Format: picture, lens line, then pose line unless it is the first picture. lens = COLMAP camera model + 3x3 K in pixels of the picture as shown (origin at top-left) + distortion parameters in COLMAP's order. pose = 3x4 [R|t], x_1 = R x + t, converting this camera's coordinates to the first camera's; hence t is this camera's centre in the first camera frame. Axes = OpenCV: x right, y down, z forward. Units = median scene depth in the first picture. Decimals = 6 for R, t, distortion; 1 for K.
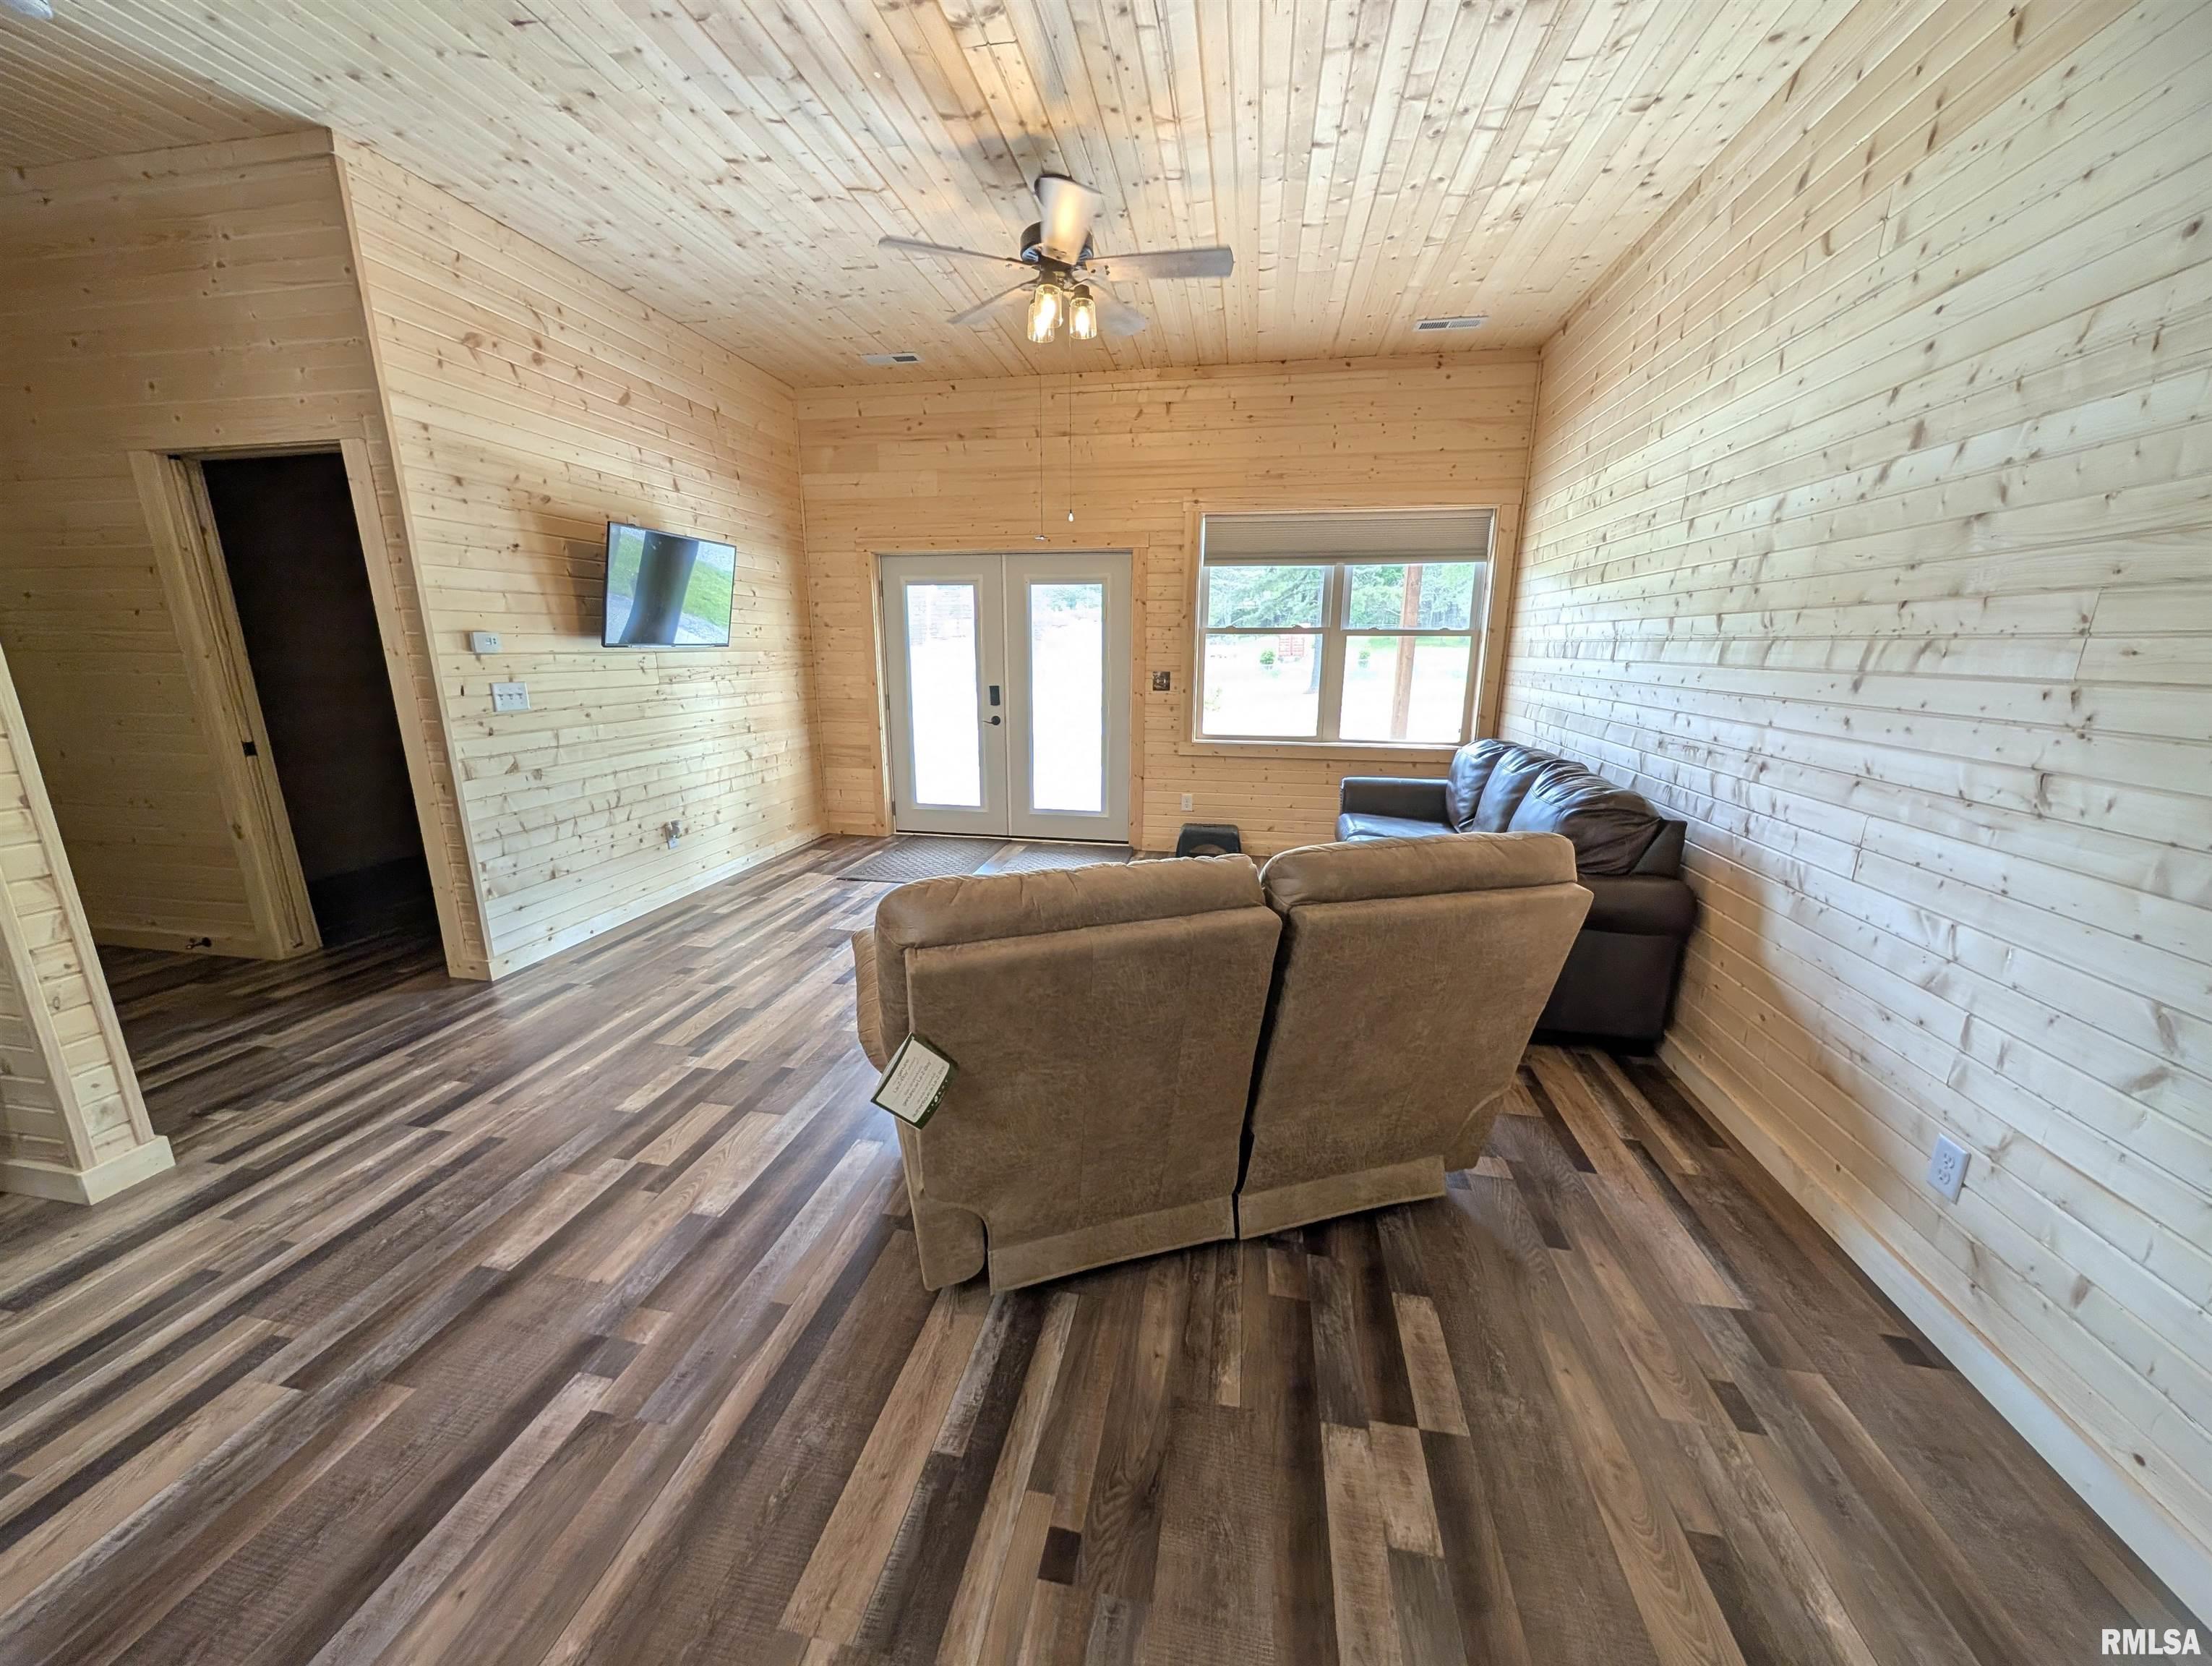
lens RADIAL K [[808.4, 0, 1101.7], [0, 808.4, 841.0], [0, 0, 1]] dist [-0.002902, 0.000794]
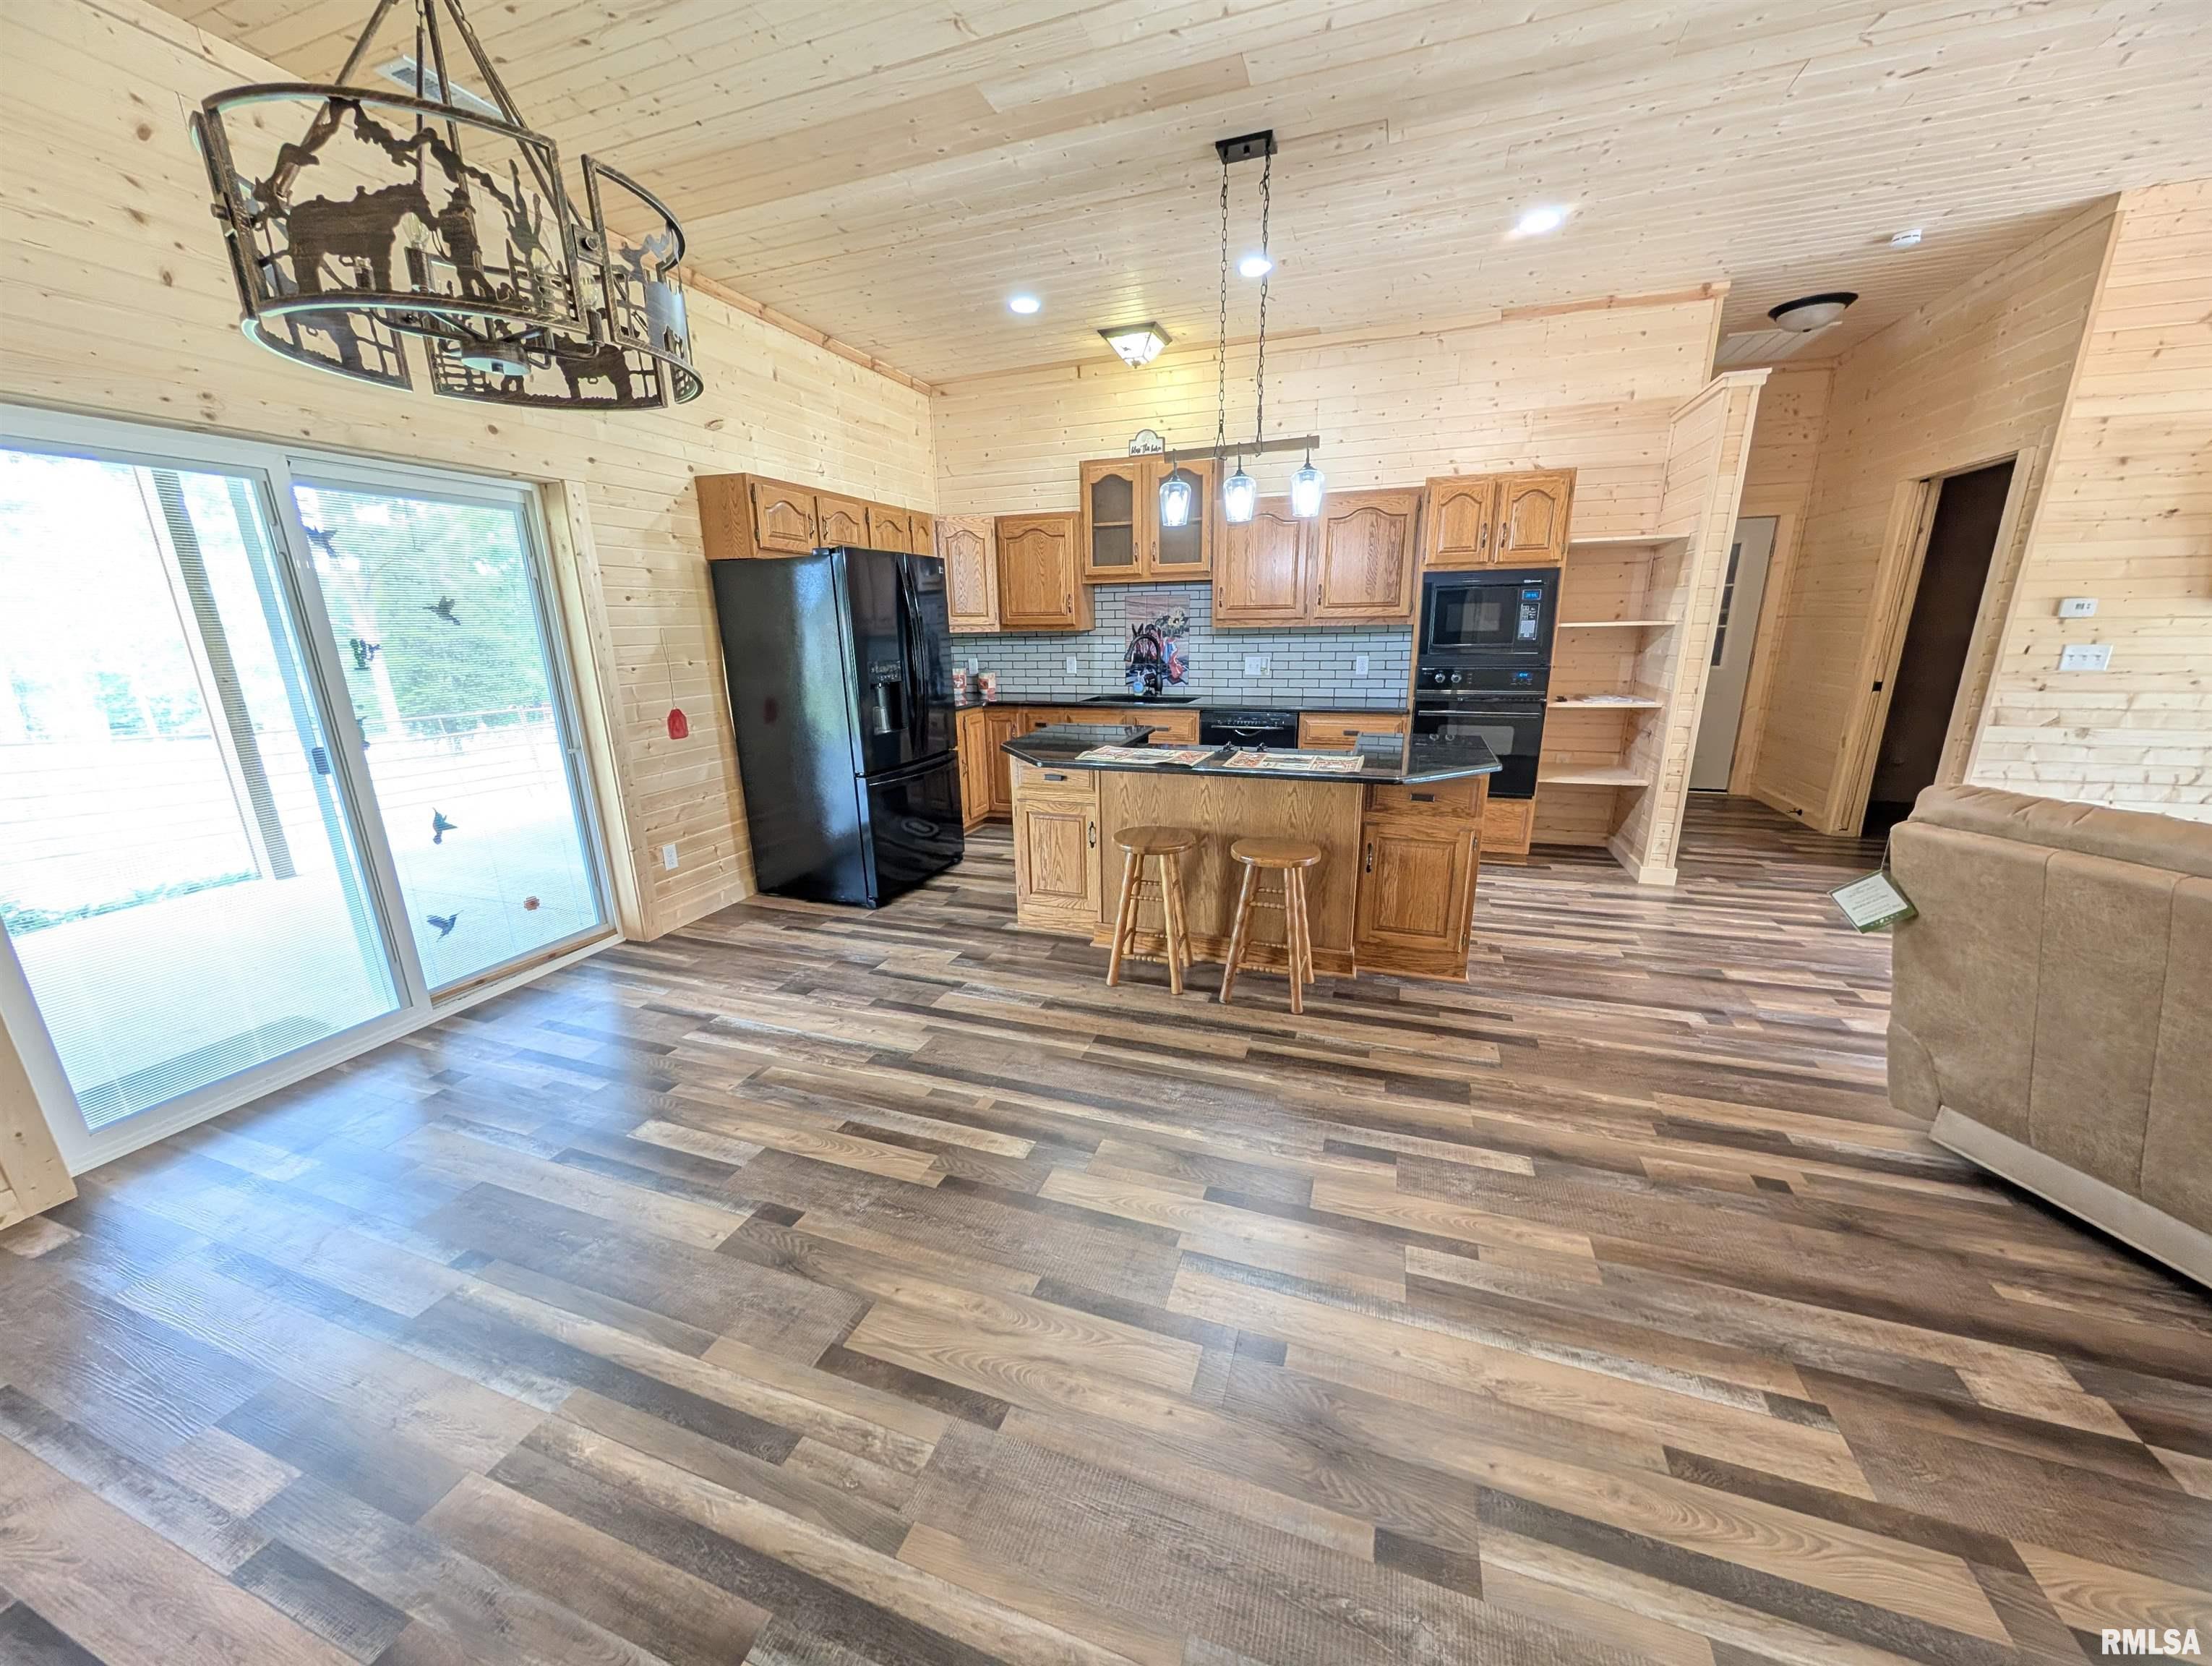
lens RADIAL K [[808.4, 0, 1103.3], [0, 808.4, 840.5], [0, 0, 1]] dist [-0.002902, 0.000794]
pose [[-0.148056, 0.261469, -0.953789, 0.766947], [-0.218983, 0.931812, 0.289437, 0.034545], [0.964430, 0.251716, -0.080703, -0.171601]]
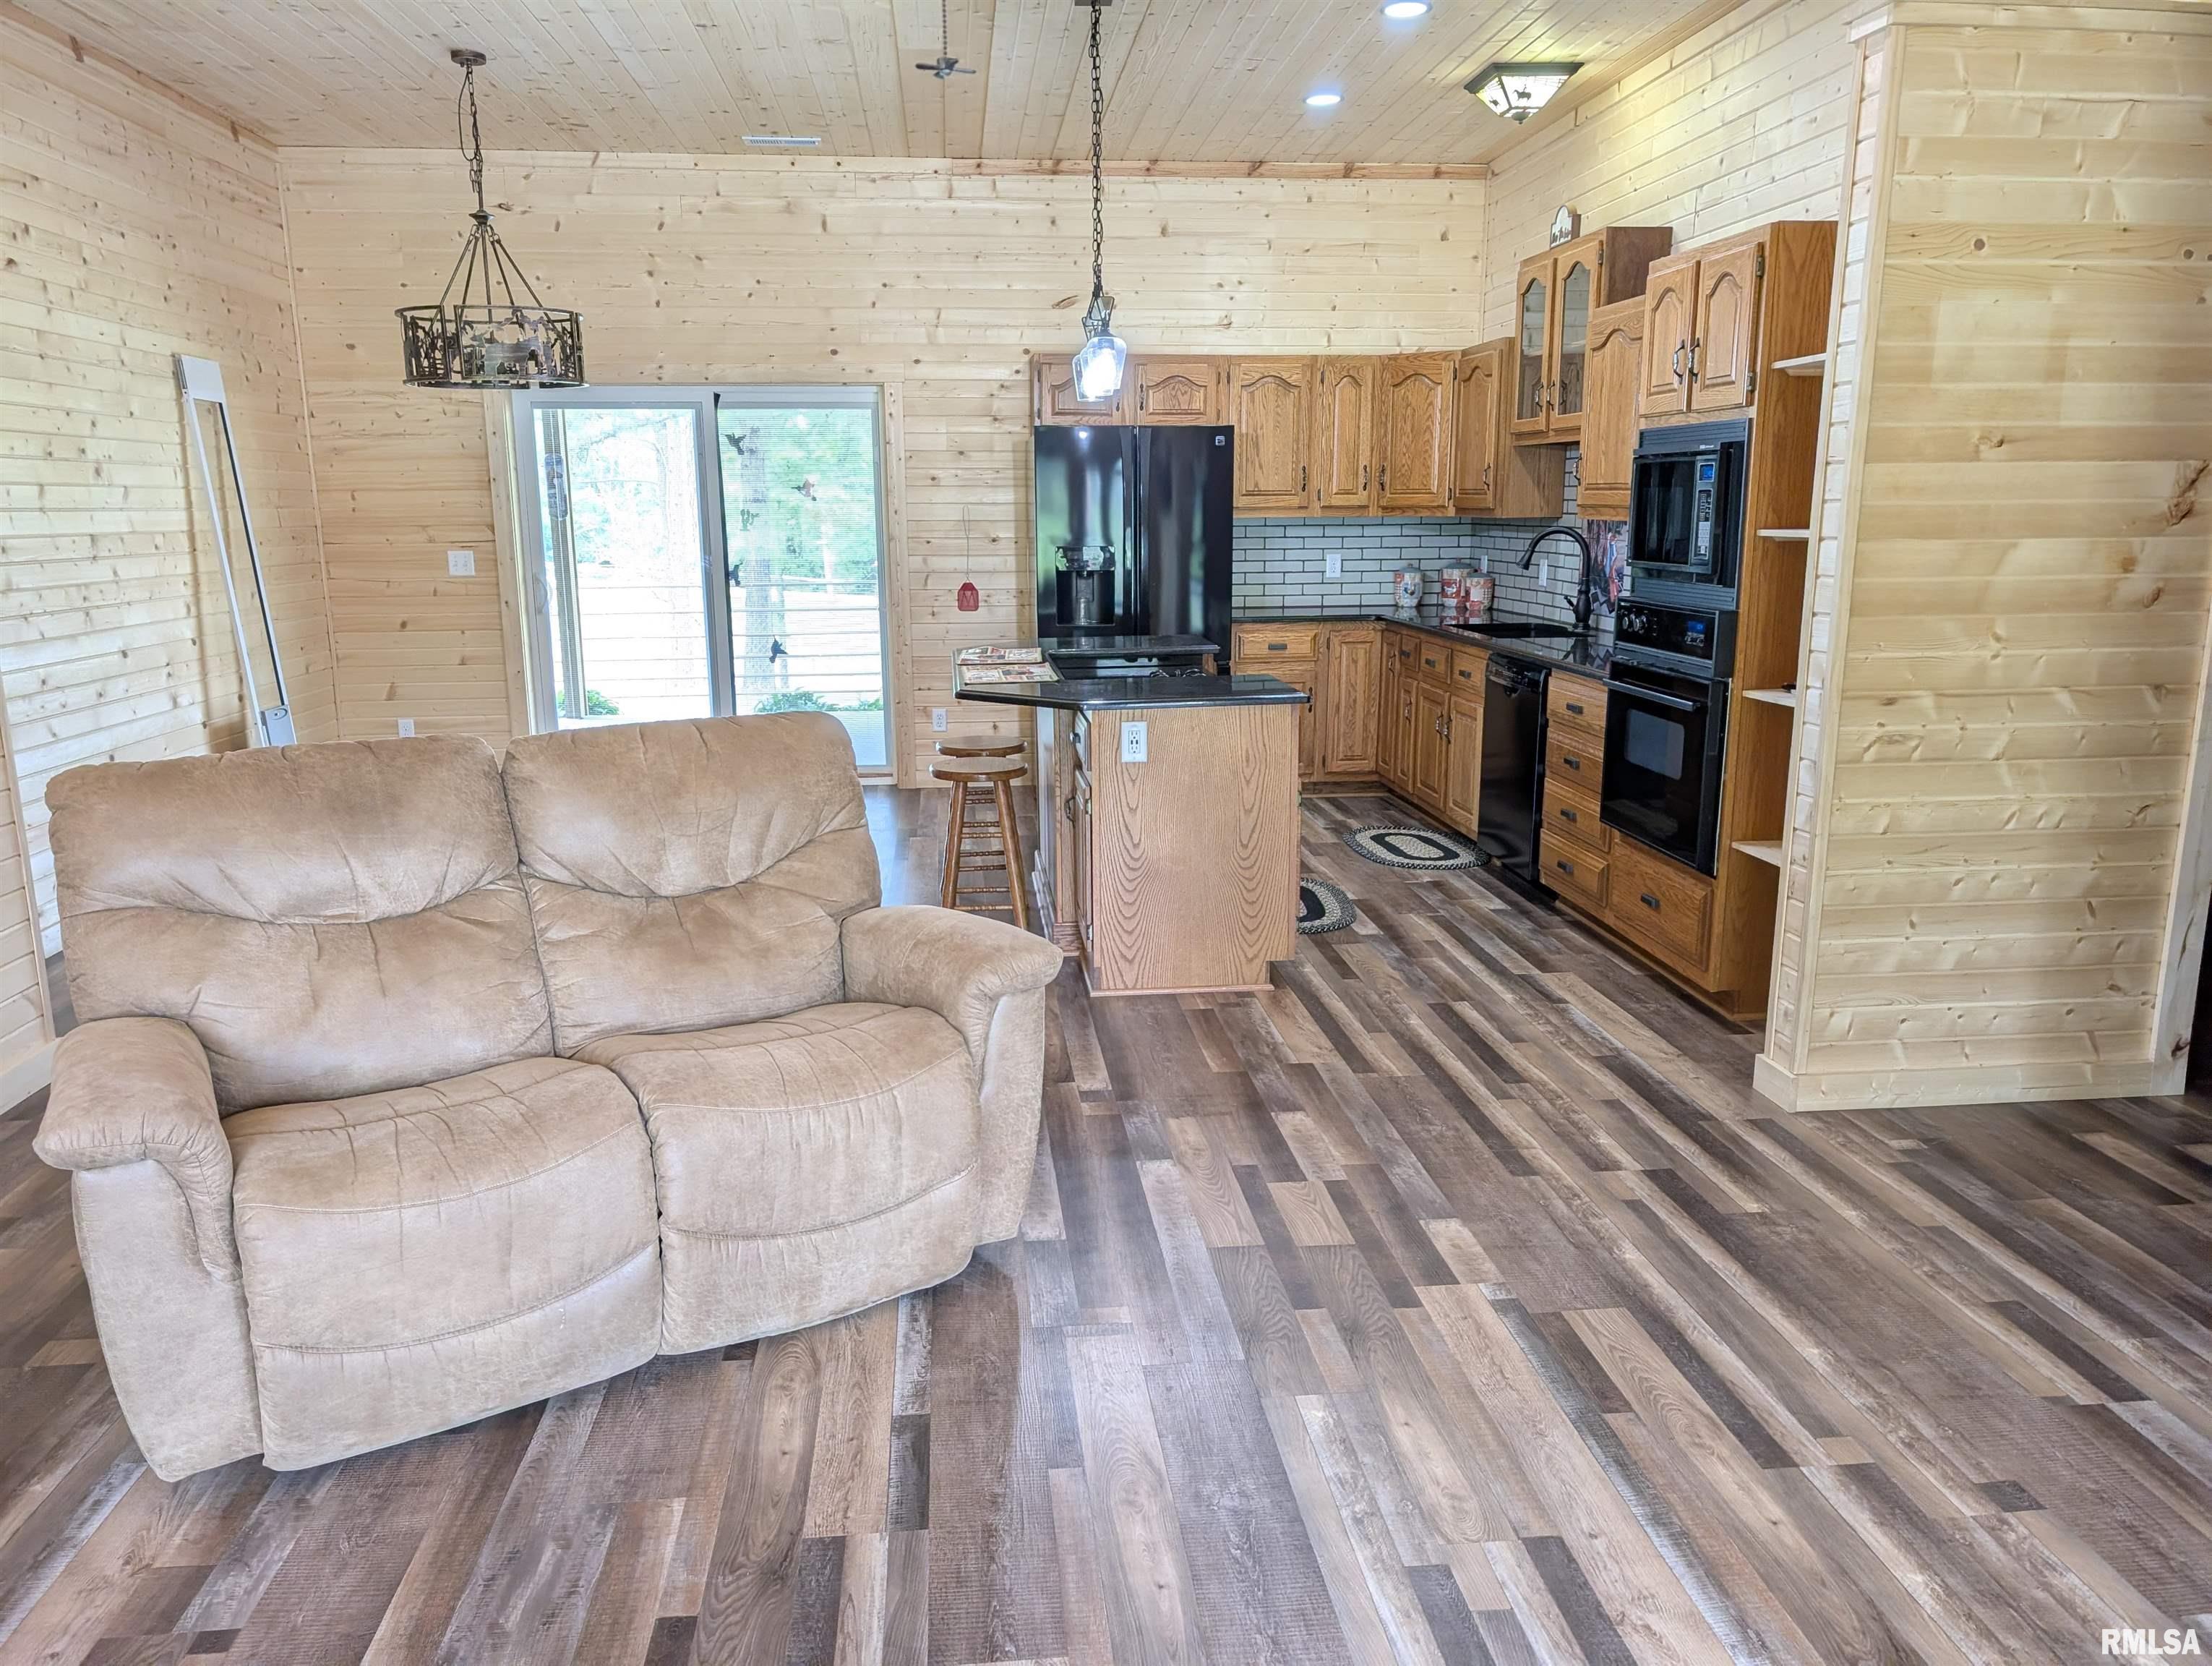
lens RADIAL K [[1597.7, 0, 1077.2], [0, 1597.7, 842.4], [0, 0, 1]] dist [0.036266, -0.035784]
pose [[-0.962227, 0.062184, -0.265053, 0.031180], [-0.059853, 0.901429, 0.428770, -0.490986], [0.265589, 0.428439, -0.863657, 1.898974]]
